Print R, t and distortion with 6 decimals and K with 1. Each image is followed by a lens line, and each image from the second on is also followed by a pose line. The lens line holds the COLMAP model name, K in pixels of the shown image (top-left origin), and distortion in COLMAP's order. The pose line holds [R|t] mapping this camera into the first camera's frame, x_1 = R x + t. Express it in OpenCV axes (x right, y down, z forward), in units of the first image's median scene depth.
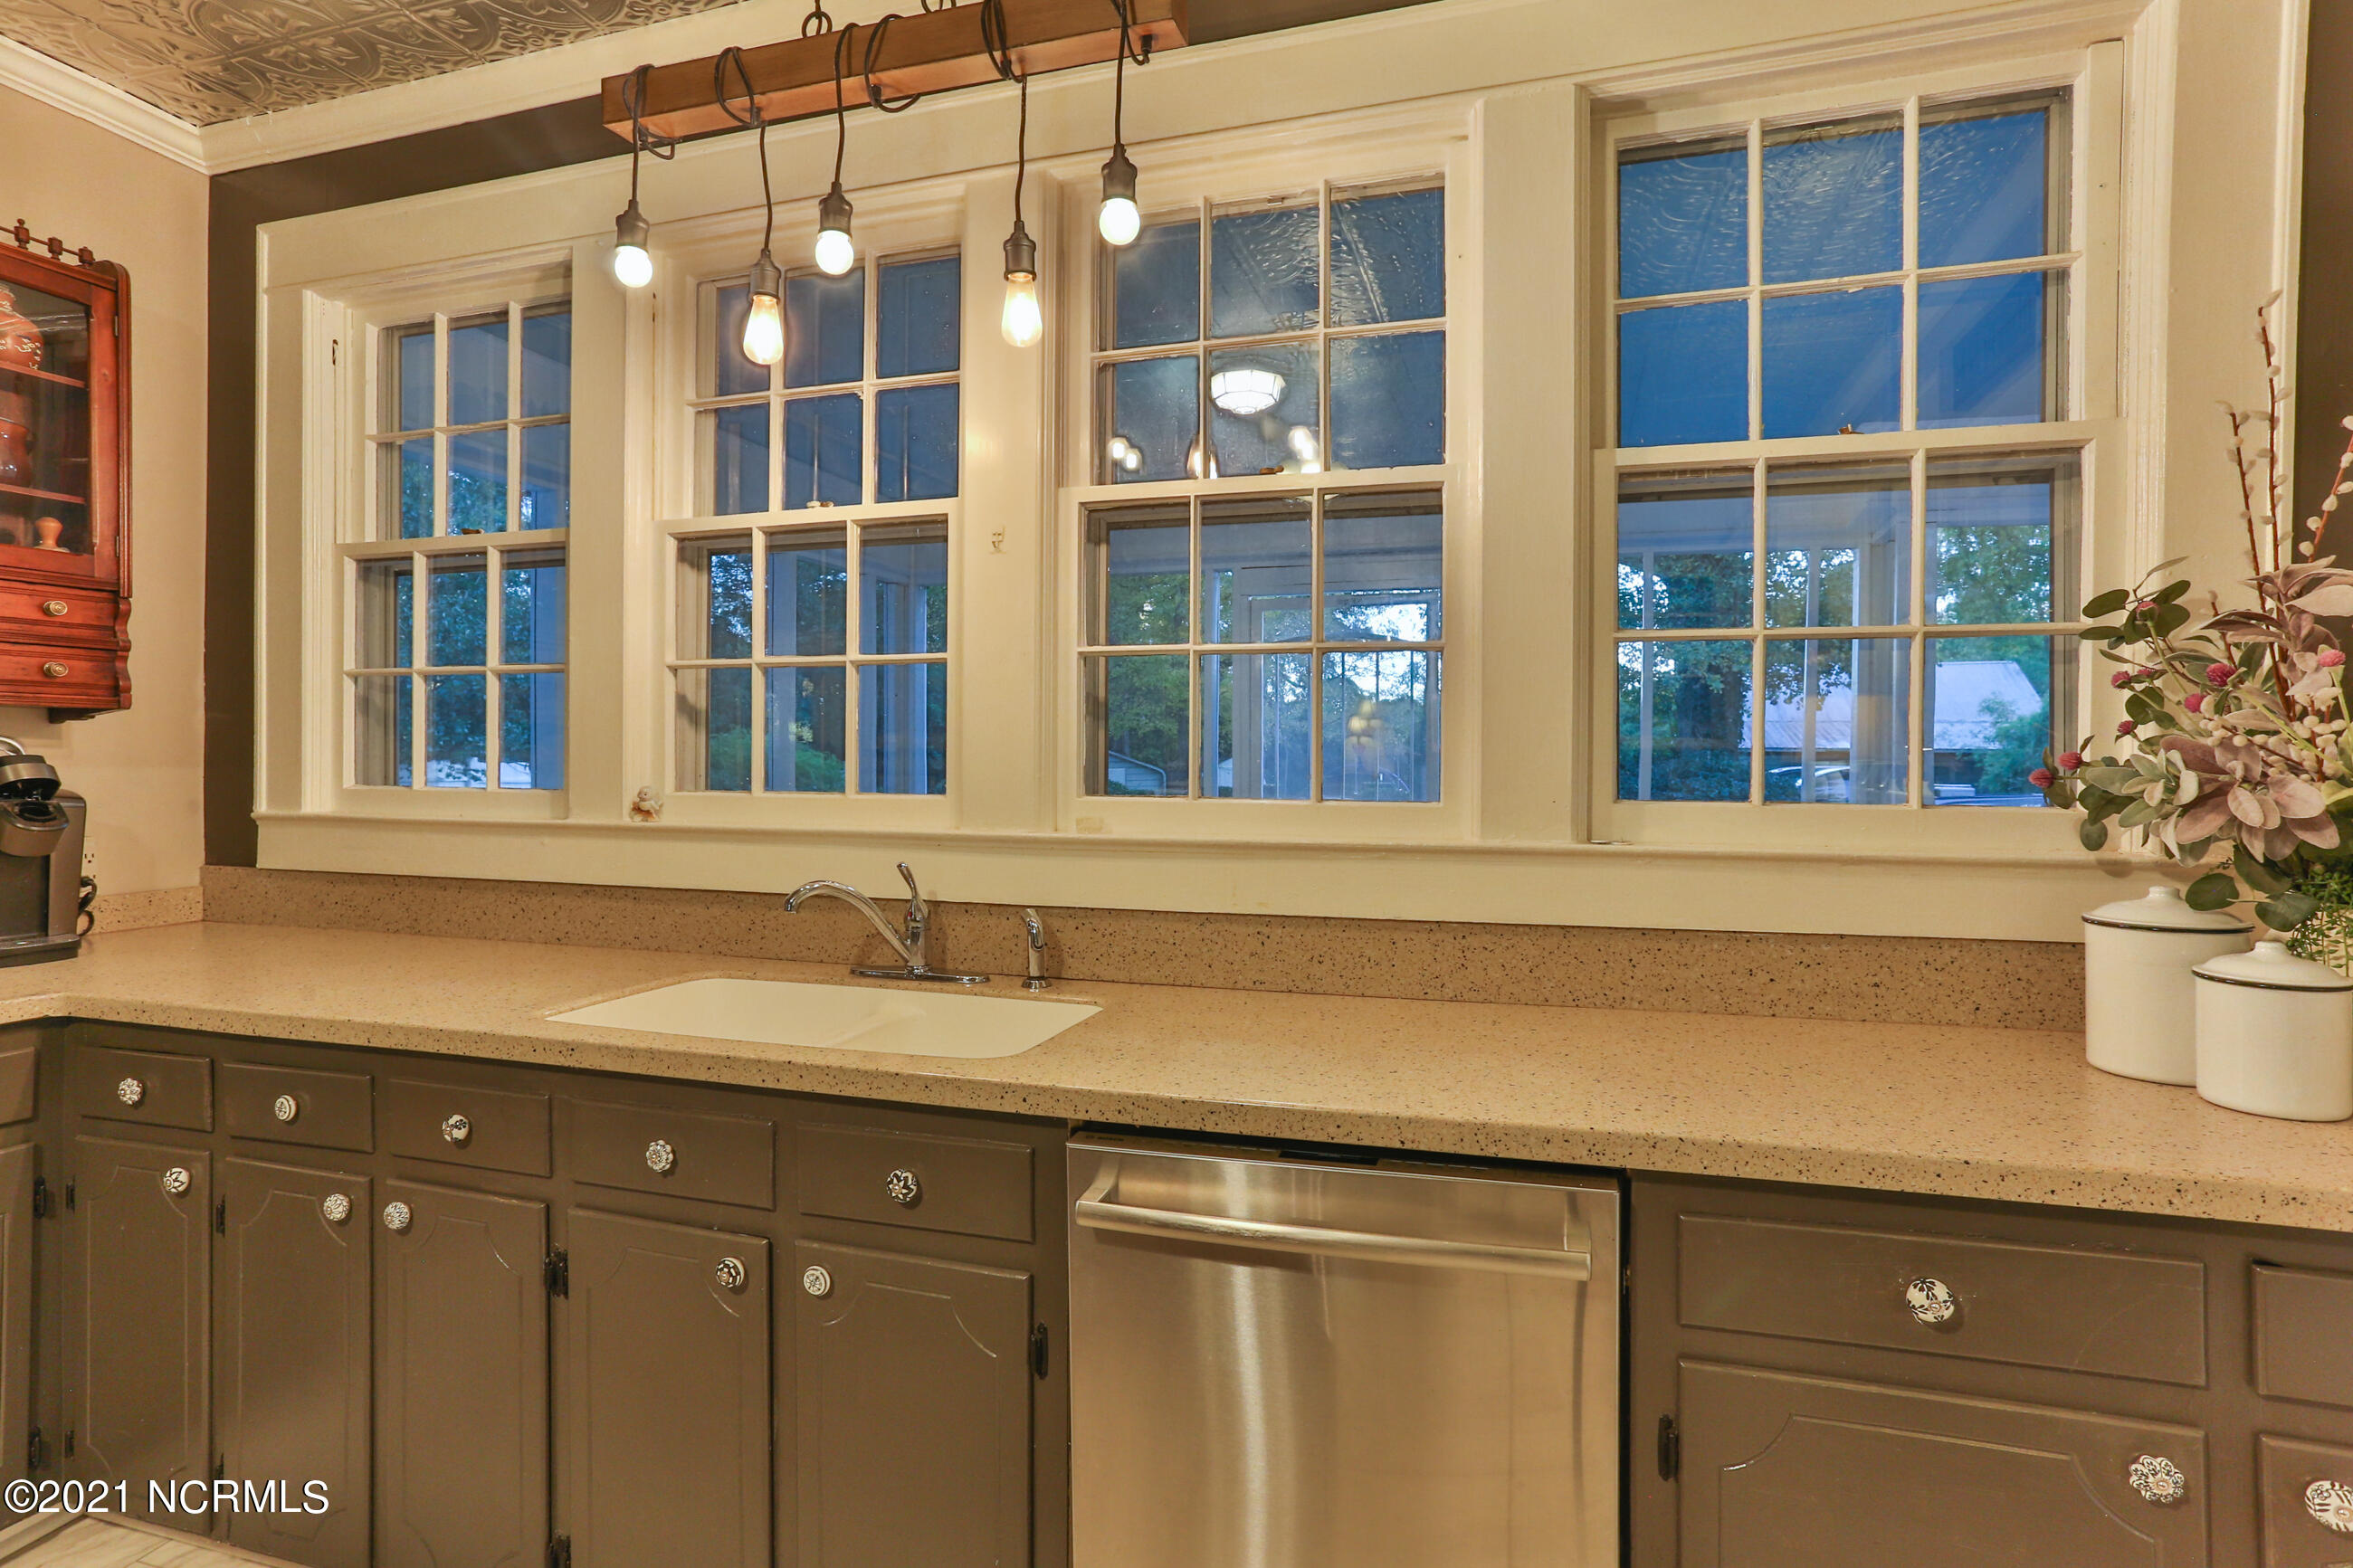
lens RADIAL K [[1230.5, 0, 1164.5], [0, 1230.5, 767.2], [0, 0, 1]] dist [-0.002705, 0.004479]
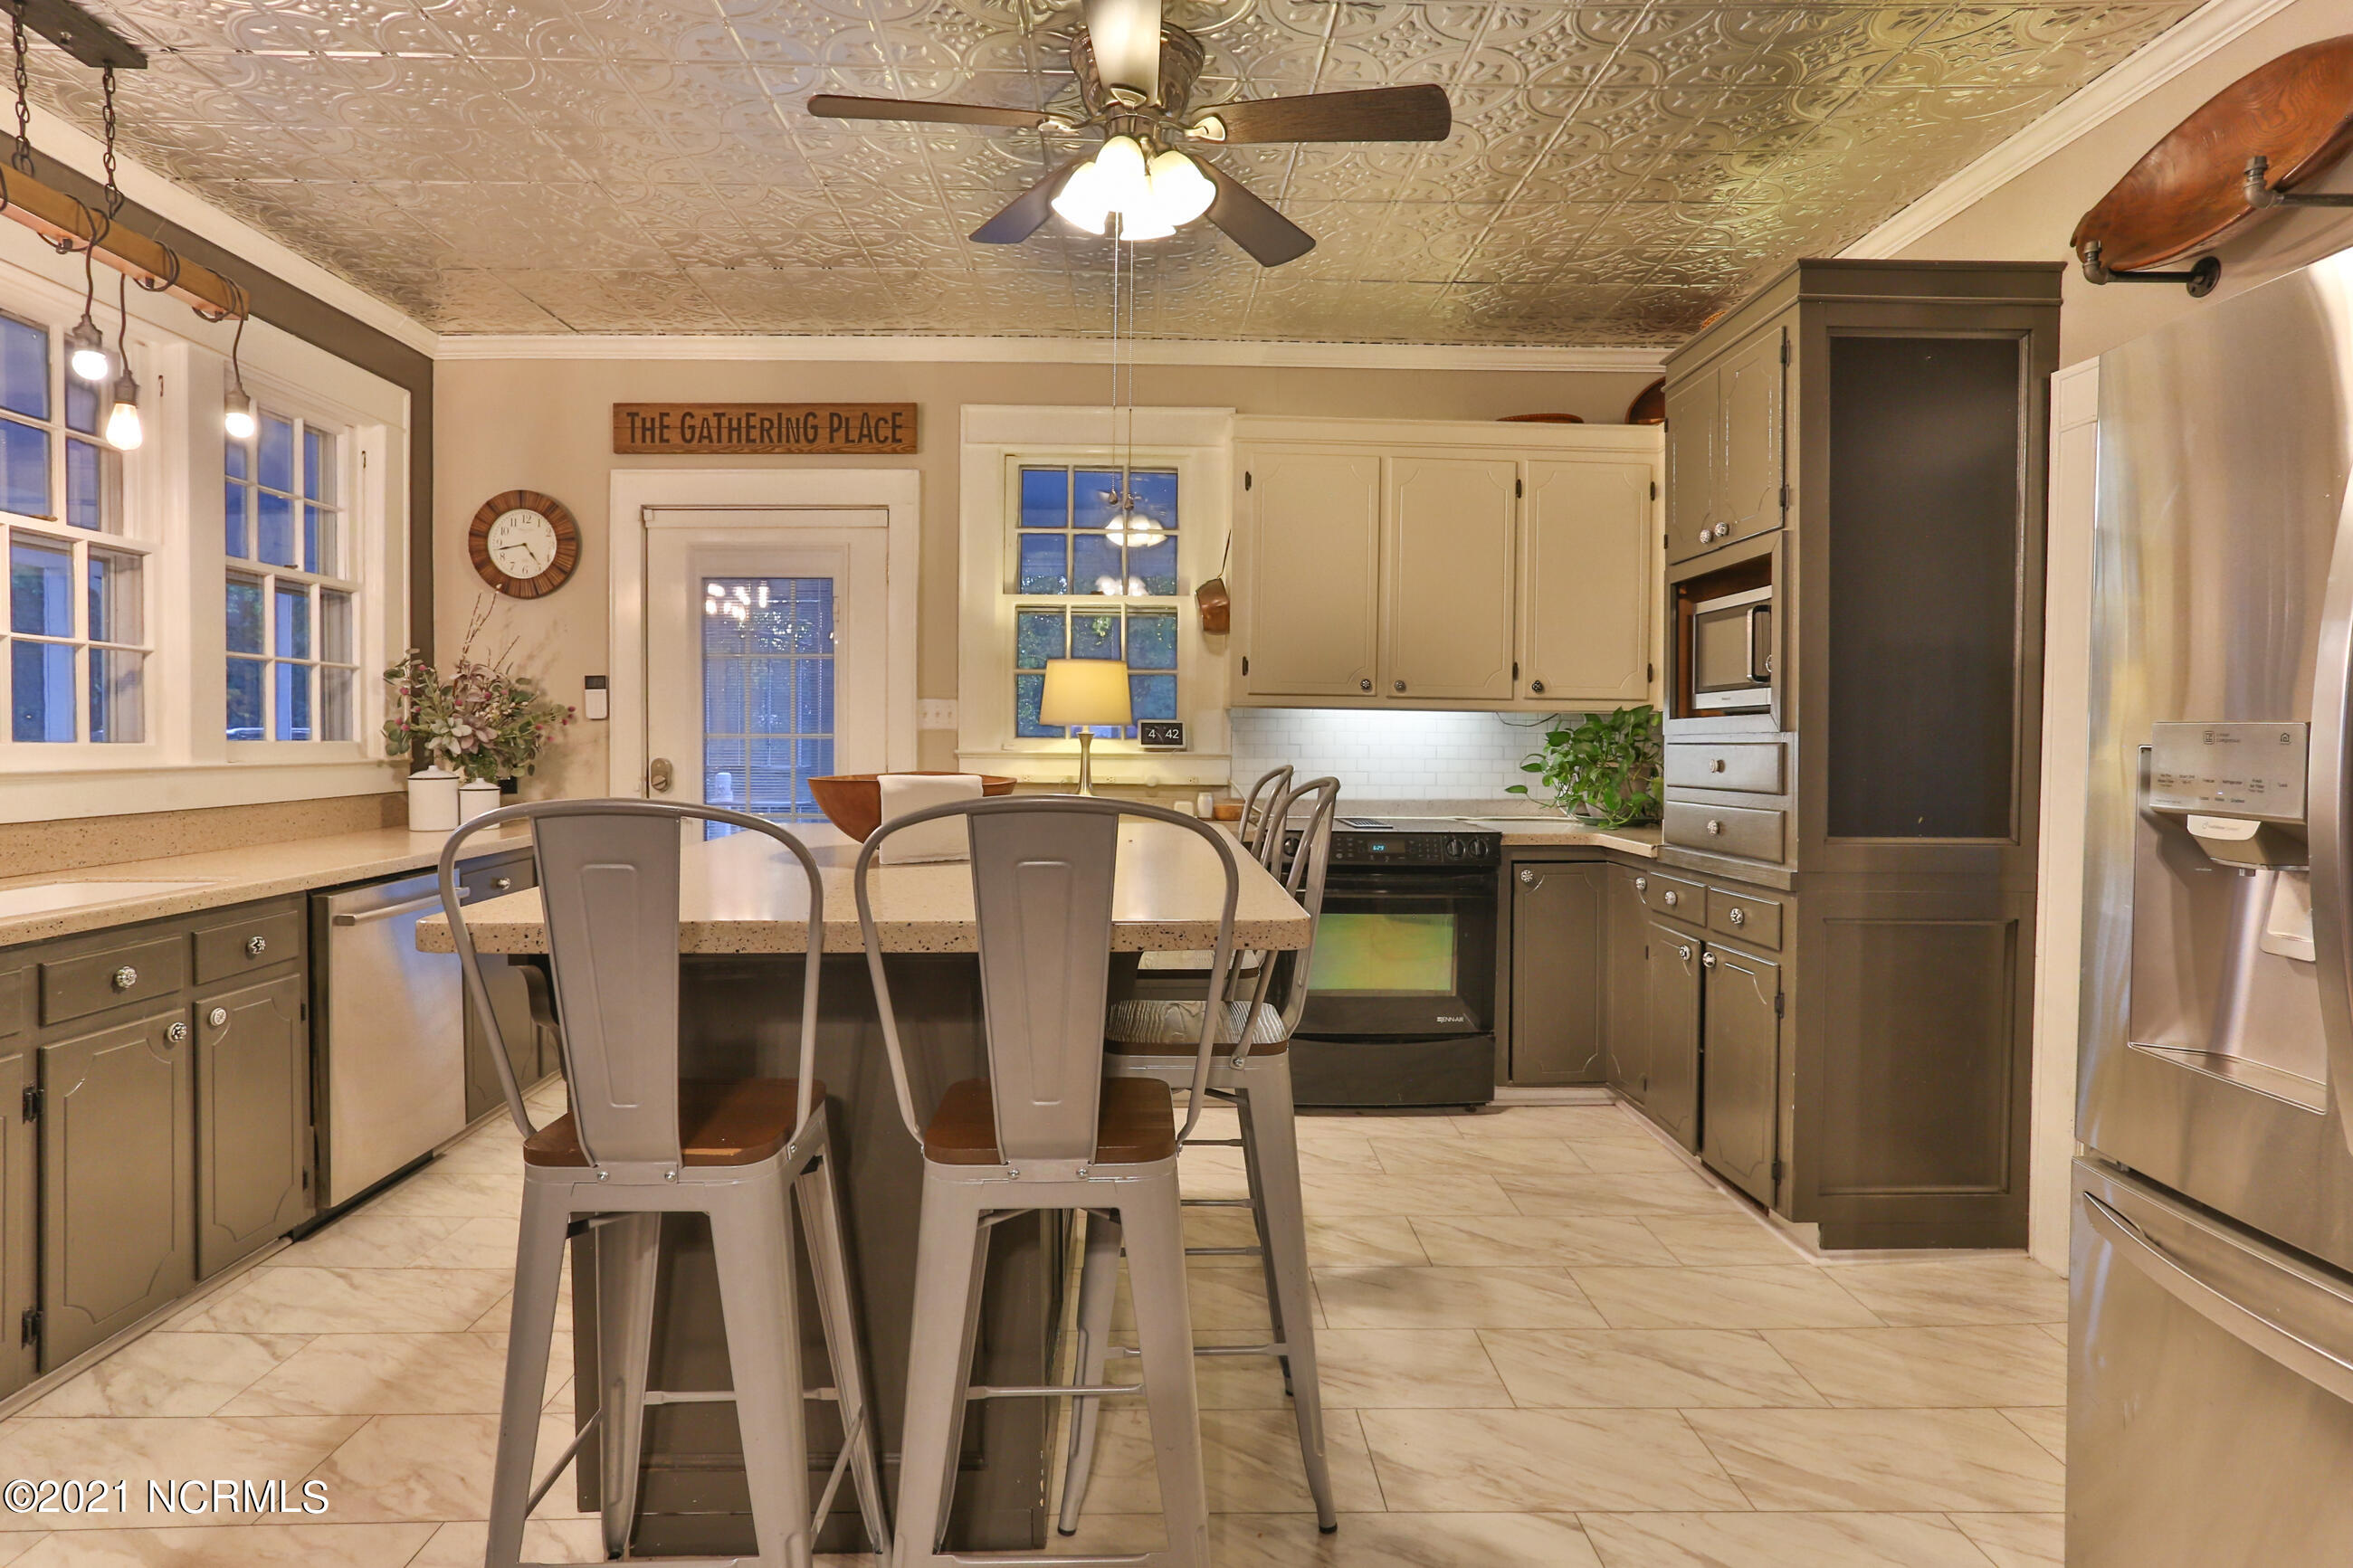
lens RADIAL K [[1230.5, 0, 1175.0], [0, 1230.5, 779.7], [0, 0, 1]] dist [-0.002705, 0.004479]
pose [[-0.327308, -0.032958, 0.944343, -1.985869], [0.004256, 0.999330, 0.036353, 0.026662], [-0.944908, 0.015917, -0.326948, 0.251139]]
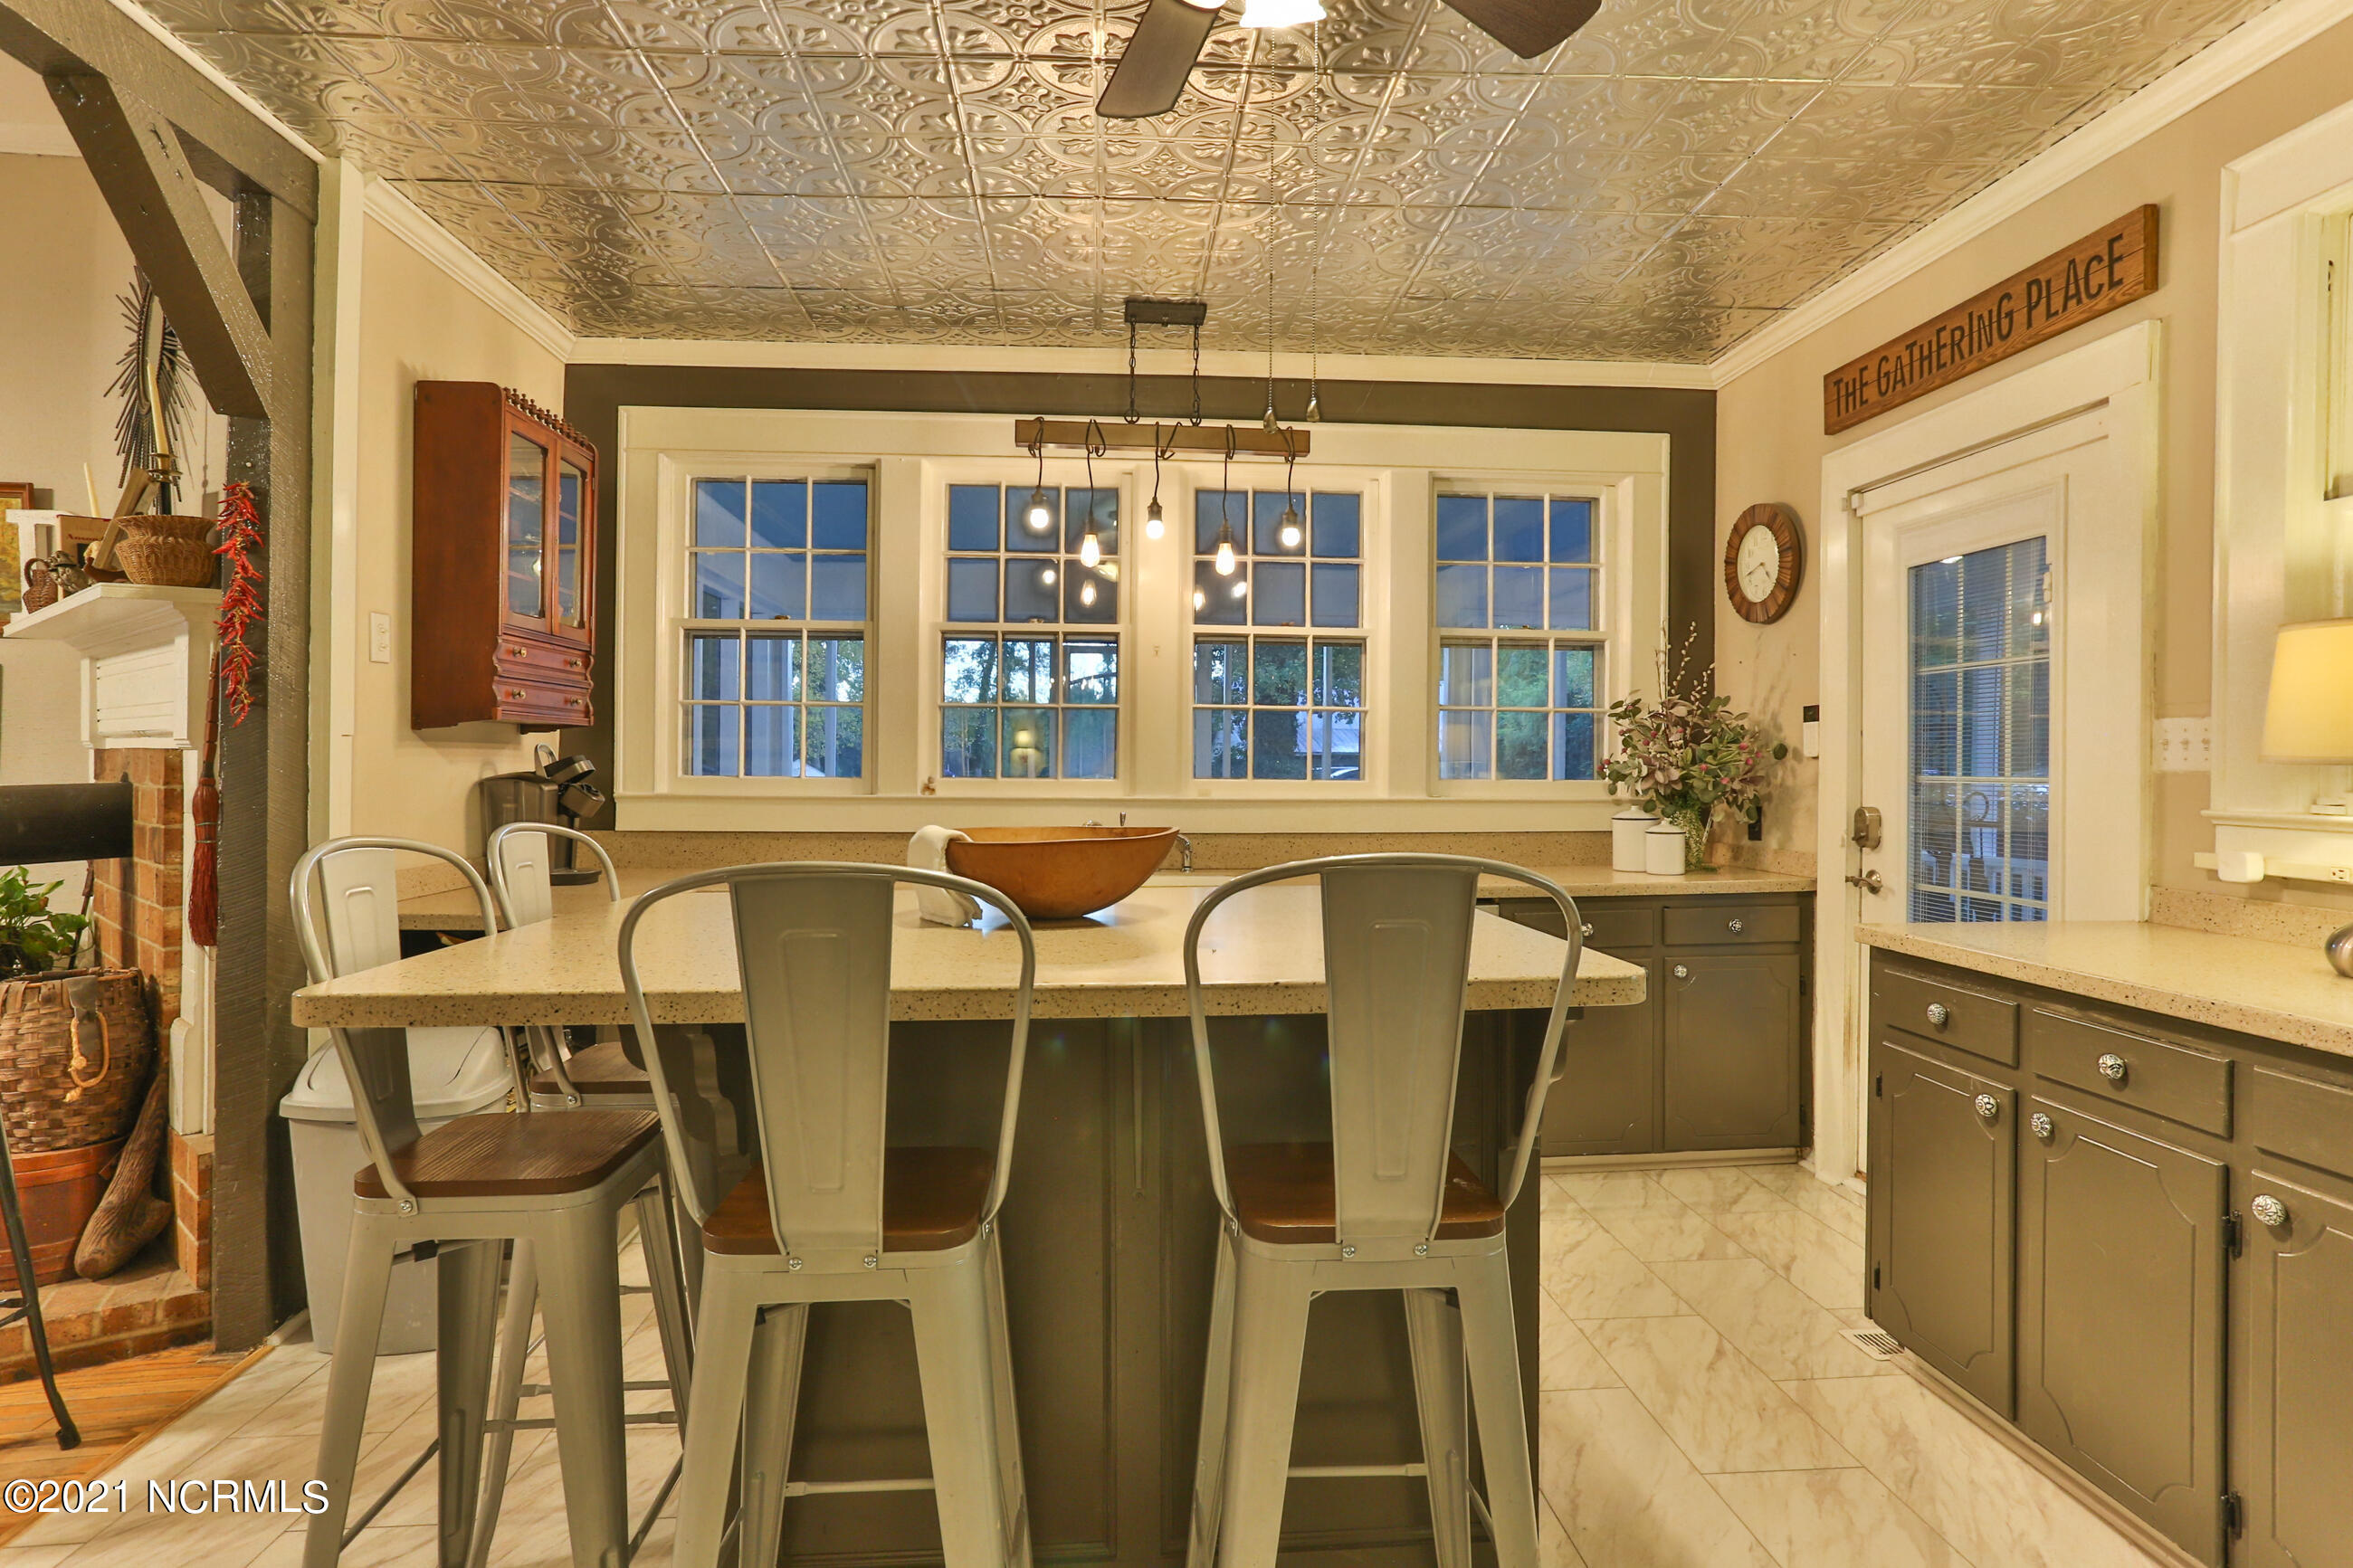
lens RADIAL K [[1230.5, 0, 1186.9], [0, 1230.5, 764.8], [0, 0, 1]] dist [-0.002705, 0.004479]
pose [[0.925853, 0.002495, 0.377876, -0.995806], [-0.000605, 0.999987, -0.005119, 0.013505], [-0.377883, 0.004511, 0.925842, -1.012707]]
